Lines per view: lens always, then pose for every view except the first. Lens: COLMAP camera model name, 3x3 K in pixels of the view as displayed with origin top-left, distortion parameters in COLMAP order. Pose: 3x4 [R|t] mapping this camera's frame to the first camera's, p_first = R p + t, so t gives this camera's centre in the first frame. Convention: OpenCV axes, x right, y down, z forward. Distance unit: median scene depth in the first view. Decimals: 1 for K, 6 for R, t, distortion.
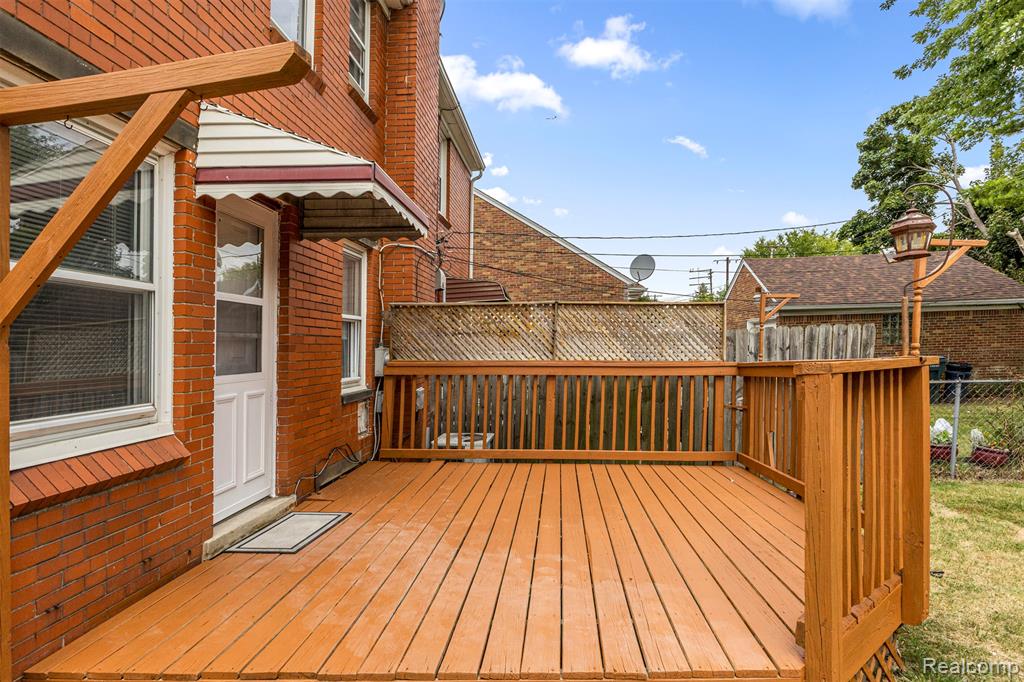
lens RADIAL K [[546.4, 0, 513.8], [0, 546.4, 366.1], [0, 0, 1]] dist [-0.017236, -0.000673]
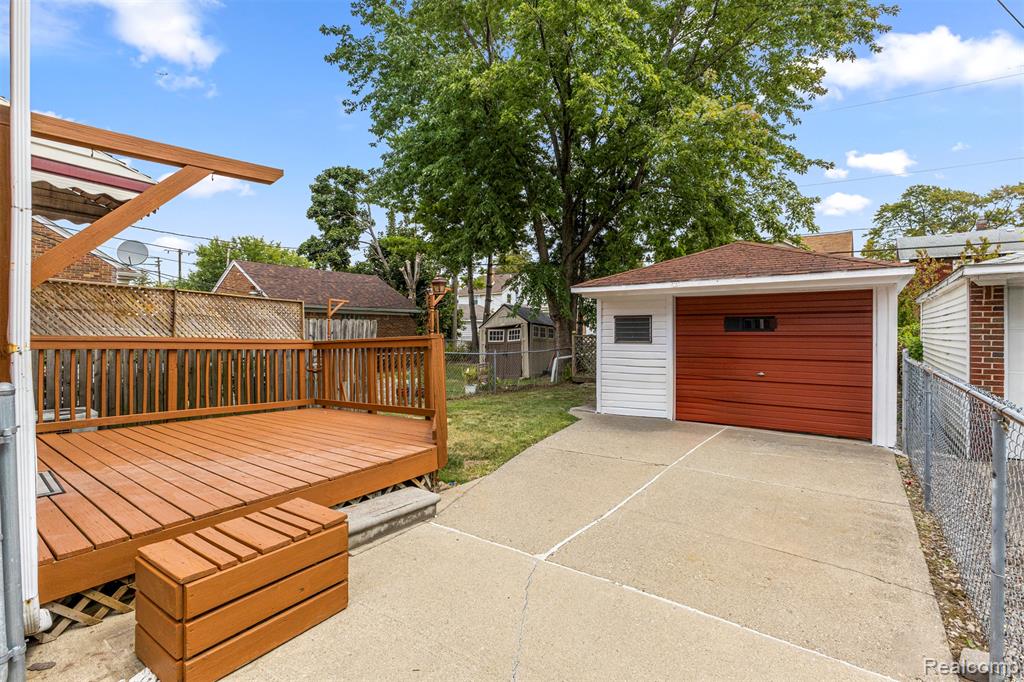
lens RADIAL K [[490.0, 0, 514.8], [0, 490.0, 337.1], [0, 0, 1]] dist [-0.000119, 0.000112]
pose [[0.522209, 0.021641, 0.852543, -0.444536], [0.010052, 0.999452, -0.031527, 0.030420], [-0.852758, 0.025033, 0.521705, -0.204221]]
